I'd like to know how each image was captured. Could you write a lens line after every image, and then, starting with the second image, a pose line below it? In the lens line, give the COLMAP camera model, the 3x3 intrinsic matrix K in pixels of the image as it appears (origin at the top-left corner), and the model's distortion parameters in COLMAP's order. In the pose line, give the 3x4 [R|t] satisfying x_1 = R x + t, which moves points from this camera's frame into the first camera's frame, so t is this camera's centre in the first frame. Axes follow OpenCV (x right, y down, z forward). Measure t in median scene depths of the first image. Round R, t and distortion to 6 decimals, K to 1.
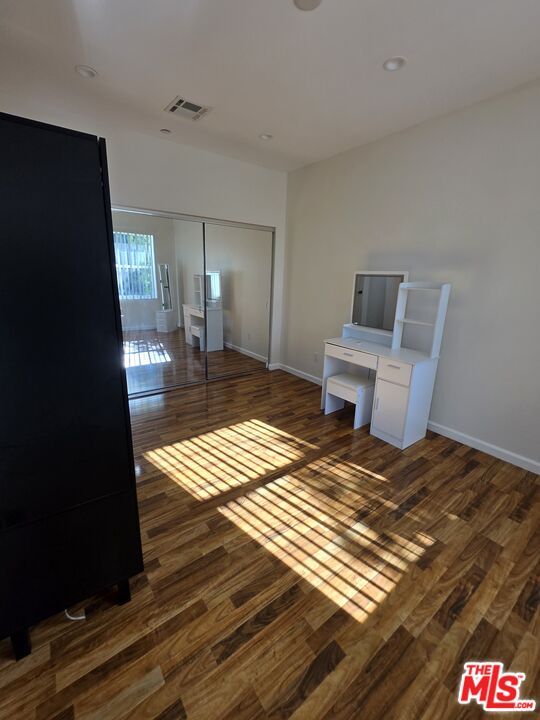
lens RADIAL K [[297.8, 0, 270.0], [0, 297.8, 360.0], [0, 0, 1]] dist [0.002762, 0.000427]
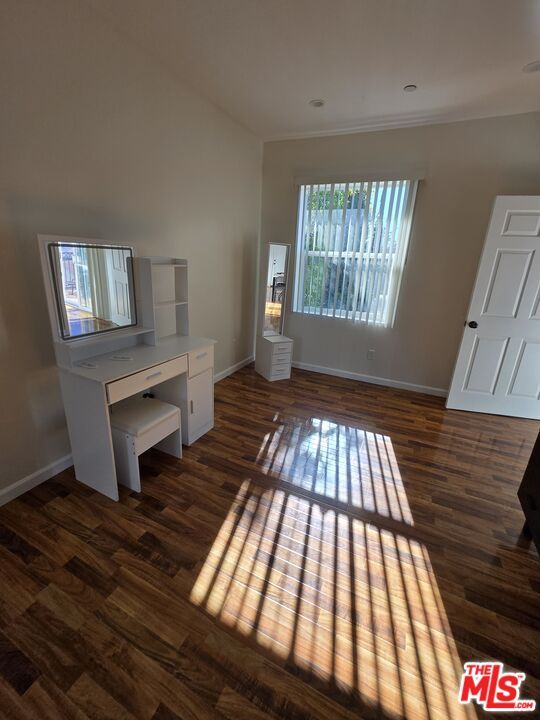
lens RADIAL K [[297.8, 0, 270.0], [0, 297.8, 360.0], [0, 0, 1]] dist [0.002762, 0.000427]
pose [[-0.452072, -0.330118, 0.828645, -0.474760], [0.196939, 0.869128, 0.453687, -0.371532], [-0.869969, 0.368292, -0.327896, 1.249992]]
